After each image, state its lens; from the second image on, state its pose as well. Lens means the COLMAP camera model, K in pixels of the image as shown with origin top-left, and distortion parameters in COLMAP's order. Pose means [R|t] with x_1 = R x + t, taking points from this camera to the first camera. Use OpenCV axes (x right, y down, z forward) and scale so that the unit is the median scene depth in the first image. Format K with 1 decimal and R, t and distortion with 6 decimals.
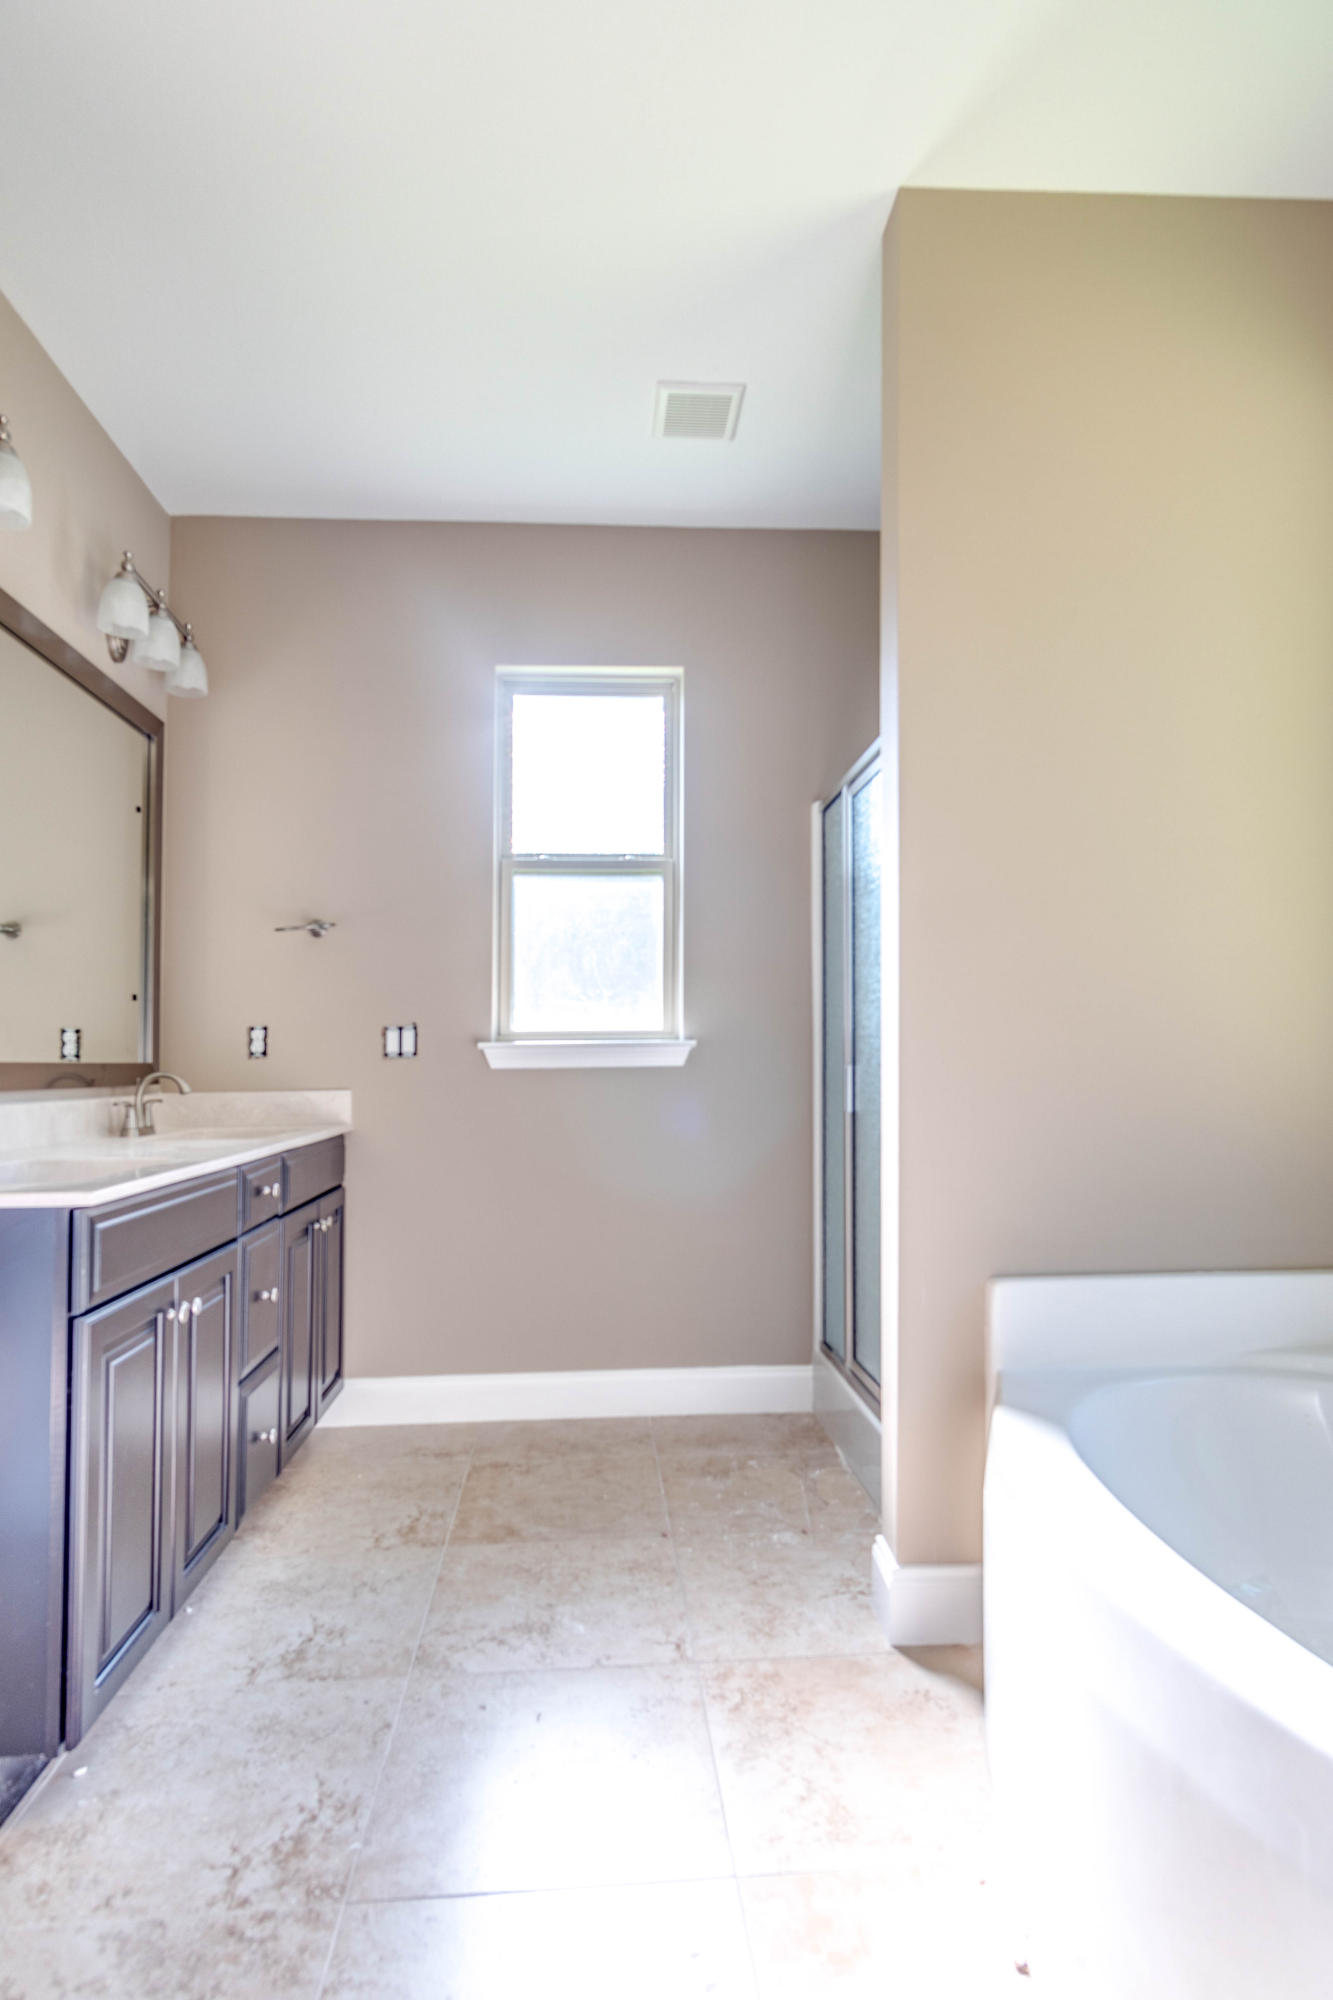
lens RADIAL K [[1298.2, 0, 666.5], [0, 1298.2, 1000.0], [0, 0, 1]] dist [-0.001050, -0.000461]
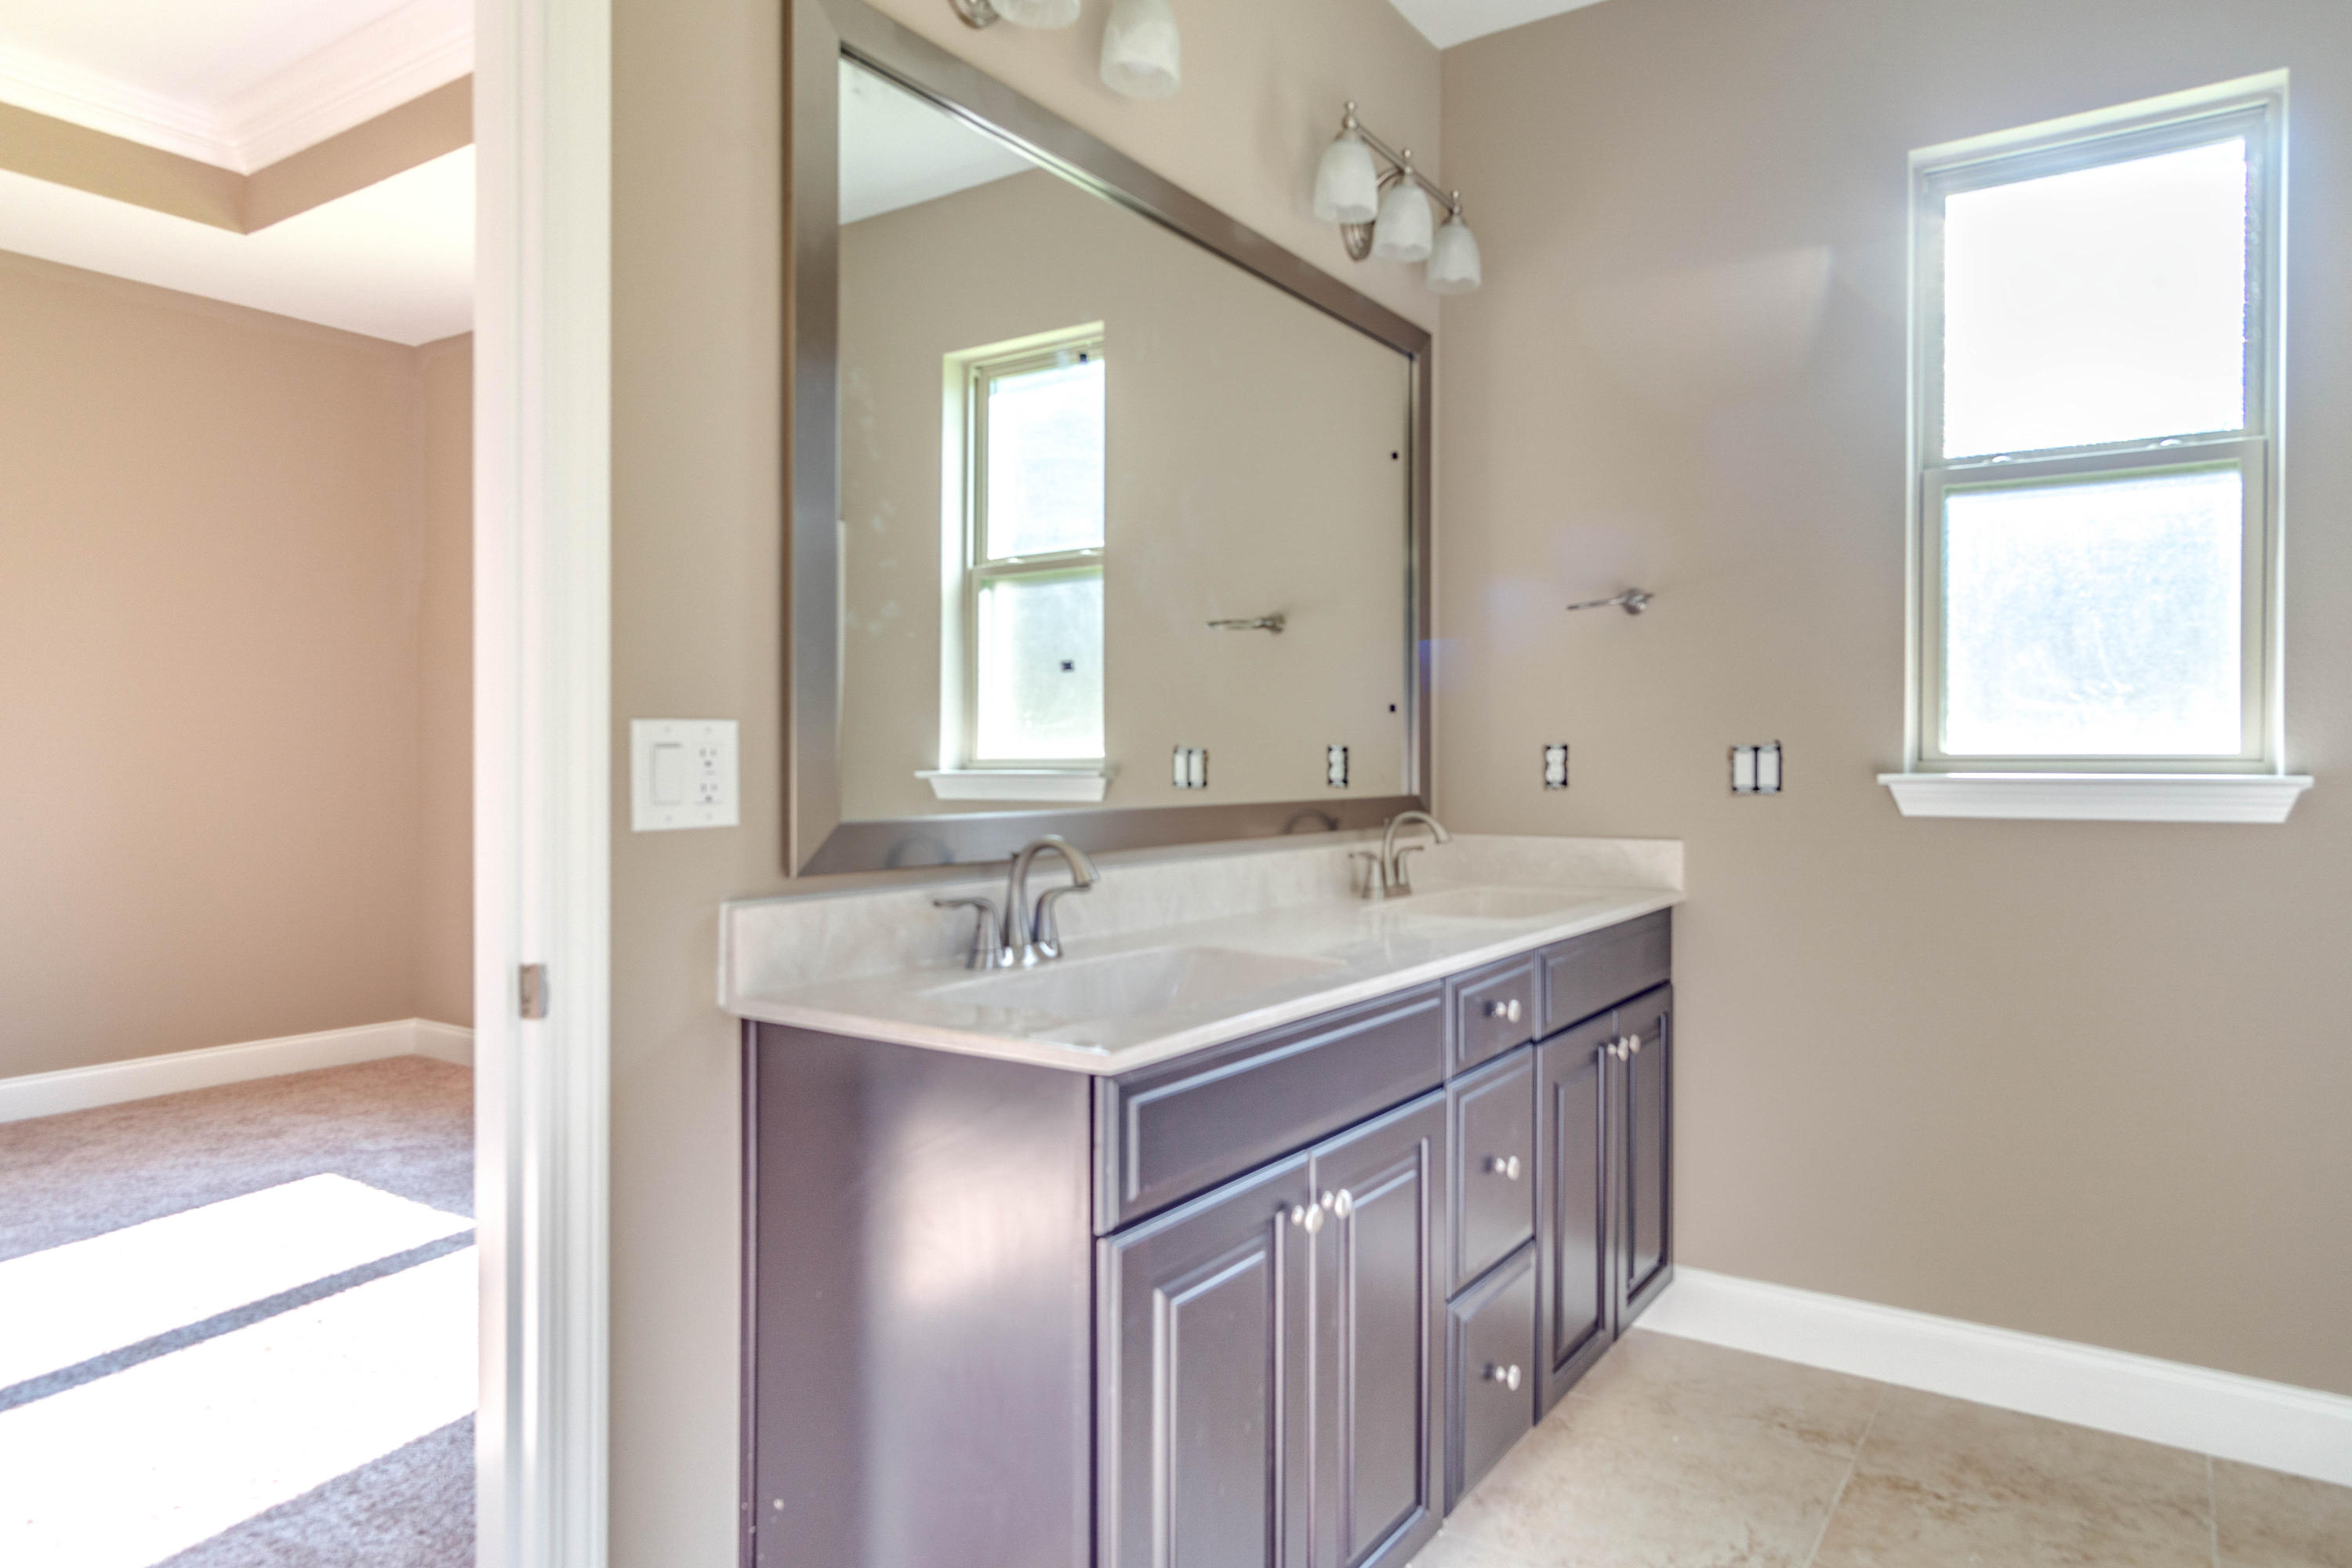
lens RADIAL K [[1559.6, 0, 1176.6], [0, 1559.6, 752.7], [0, 0, 1]] dist [0.000060, 0.003874]
pose [[0.806089, -0.000264, -0.591794, 0.024650], [0.029834, 0.998747, 0.040192, -0.017129], [0.591042, -0.050053, 0.805086, 0.208517]]
